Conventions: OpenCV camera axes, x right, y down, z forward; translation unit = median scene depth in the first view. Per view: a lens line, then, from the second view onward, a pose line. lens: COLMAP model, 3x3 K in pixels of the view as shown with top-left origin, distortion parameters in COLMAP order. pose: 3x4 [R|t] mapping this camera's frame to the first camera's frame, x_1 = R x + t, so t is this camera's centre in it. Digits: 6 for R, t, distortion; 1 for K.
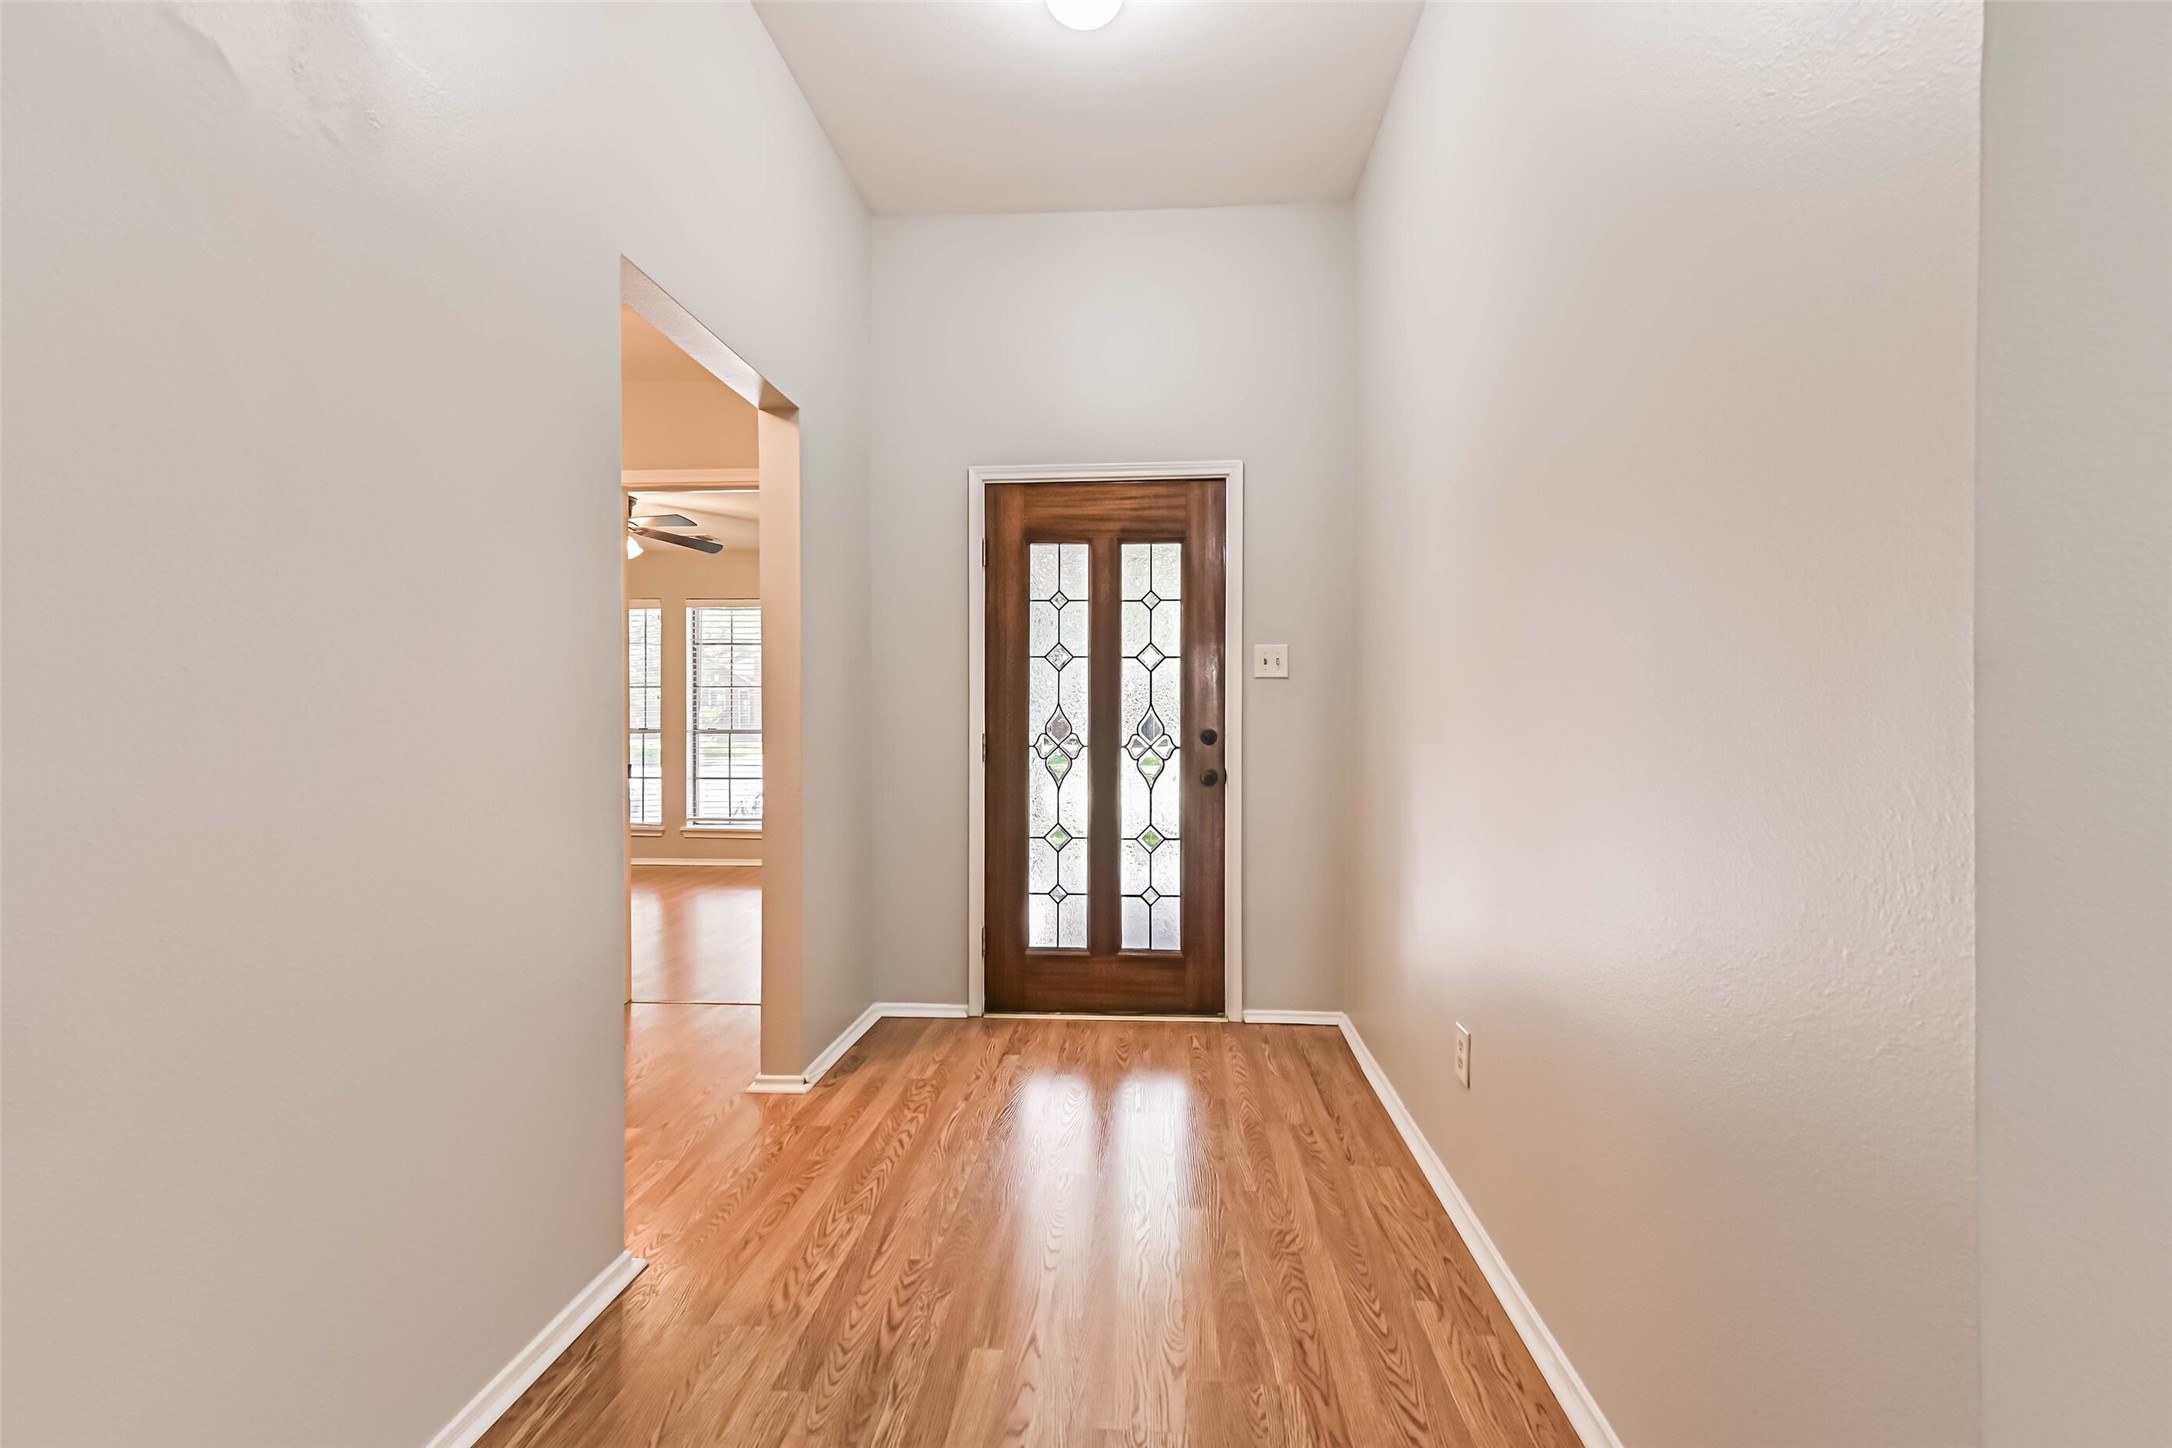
lens RADIAL K [[933.9, 0, 1100.3], [0, 933.9, 726.3], [0, 0, 1]] dist [0.028274, -0.011284]
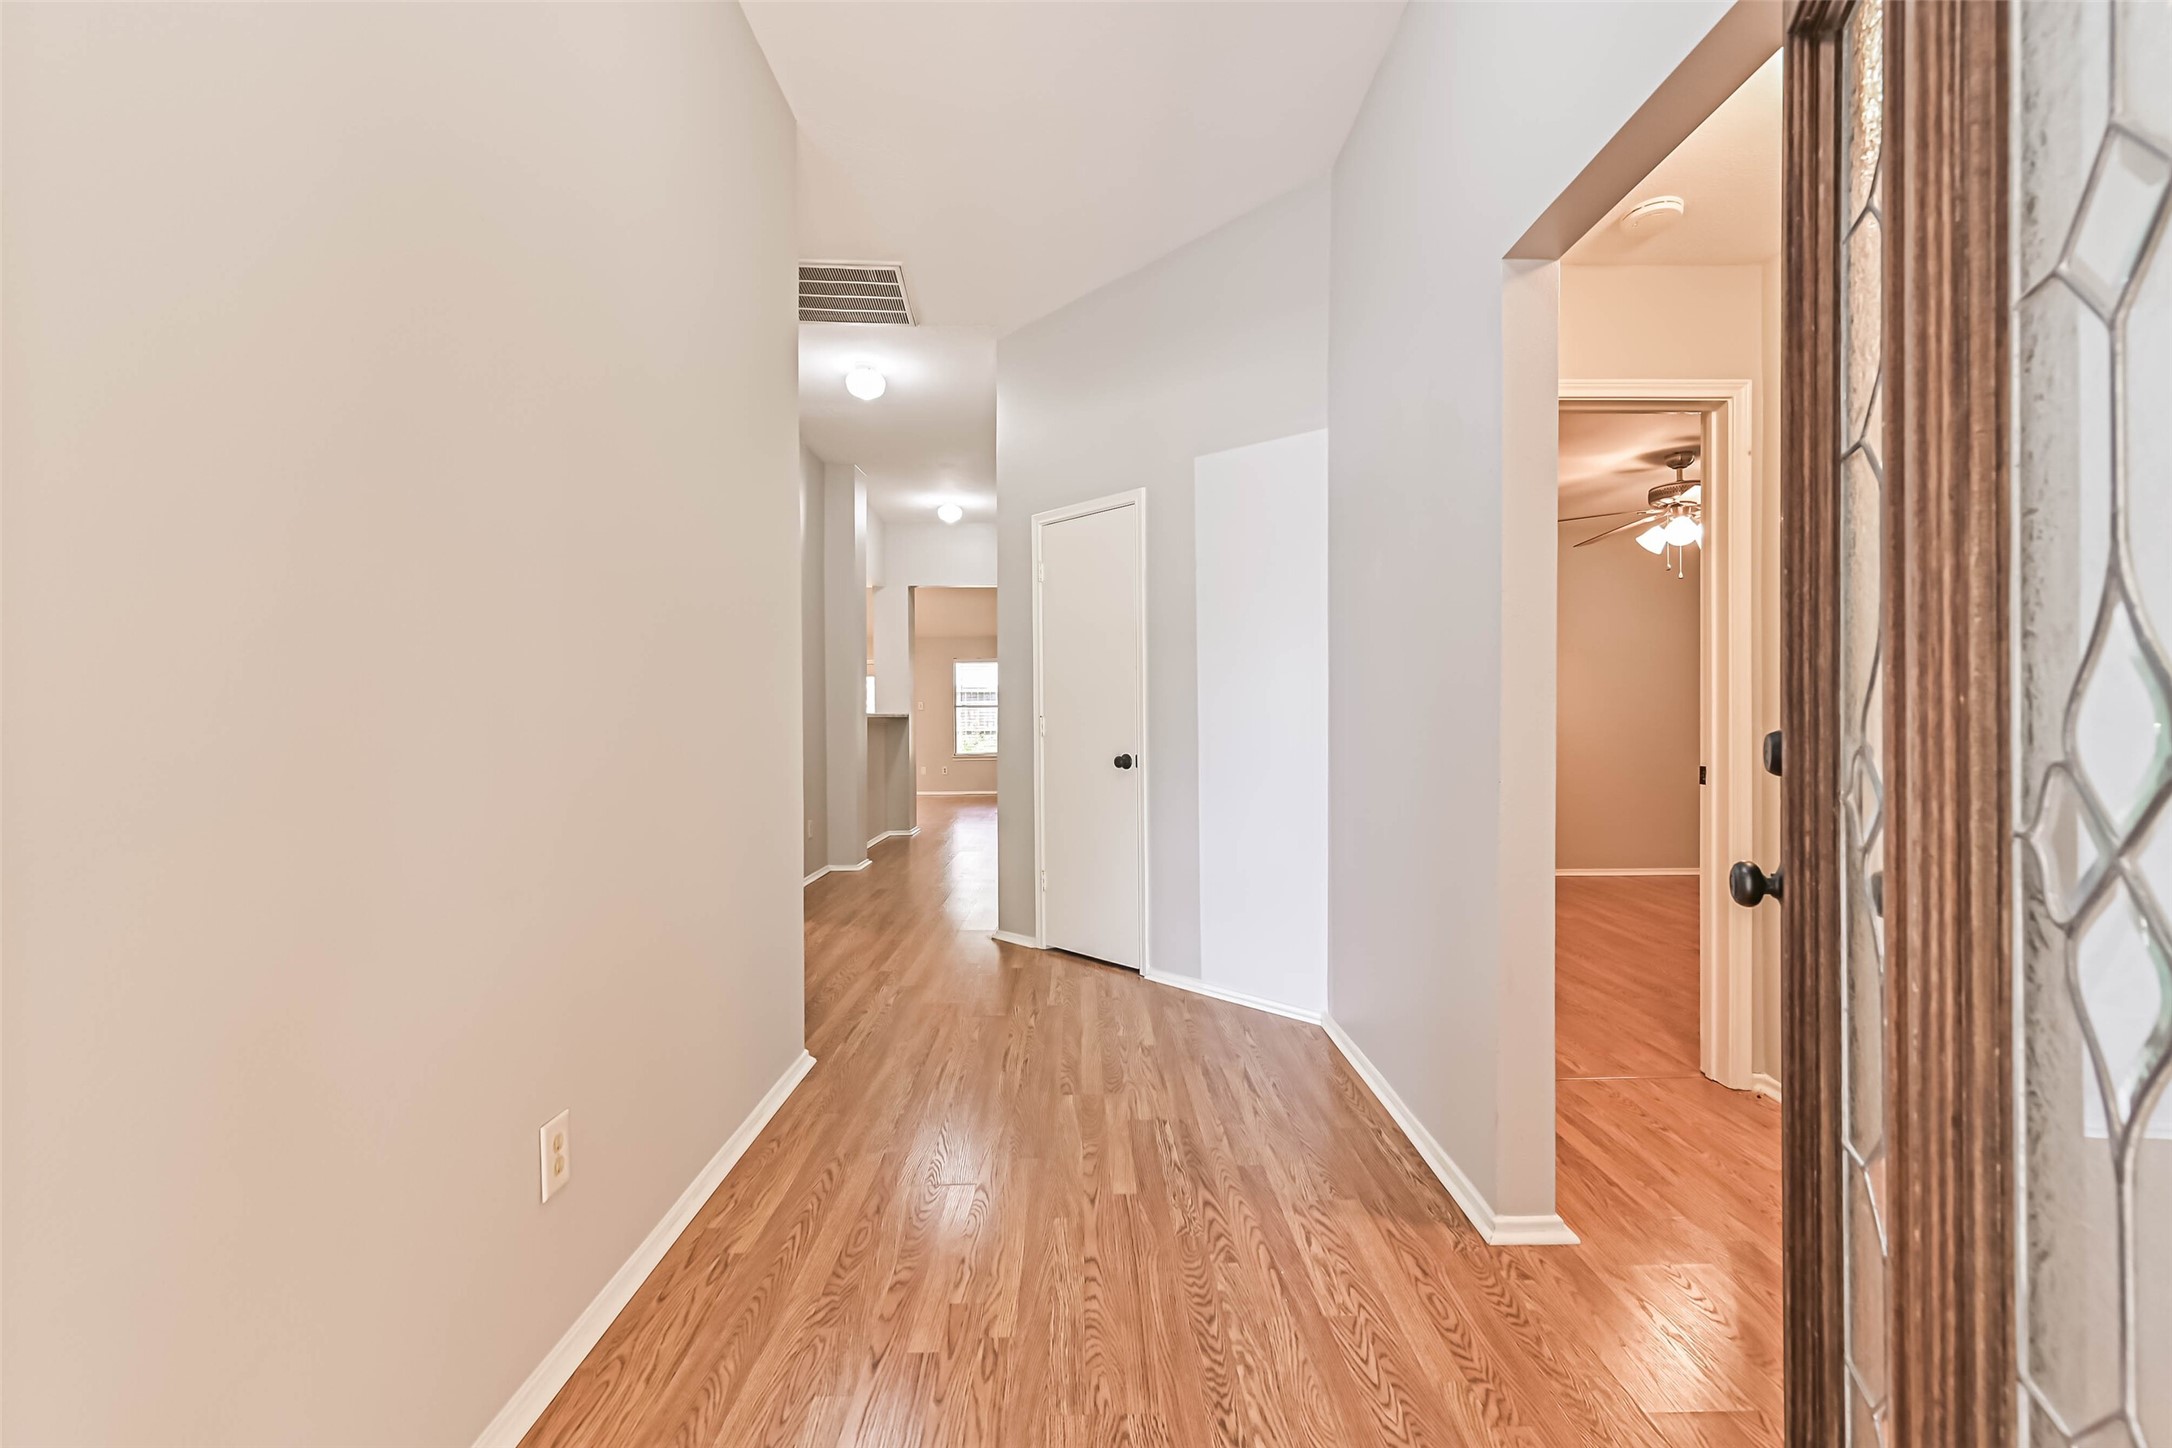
lens RADIAL K [[853.5, 0, 1100.7], [0, 853.5, 713.9], [0, 0, 1]] dist [0.001077, -0.000770]
pose [[-0.996086, 0.003468, -0.088321, 0.014400], [0.003508, 0.999994, -0.000292, -0.000800], [0.088319, -0.000601, -0.996092, 1.938248]]
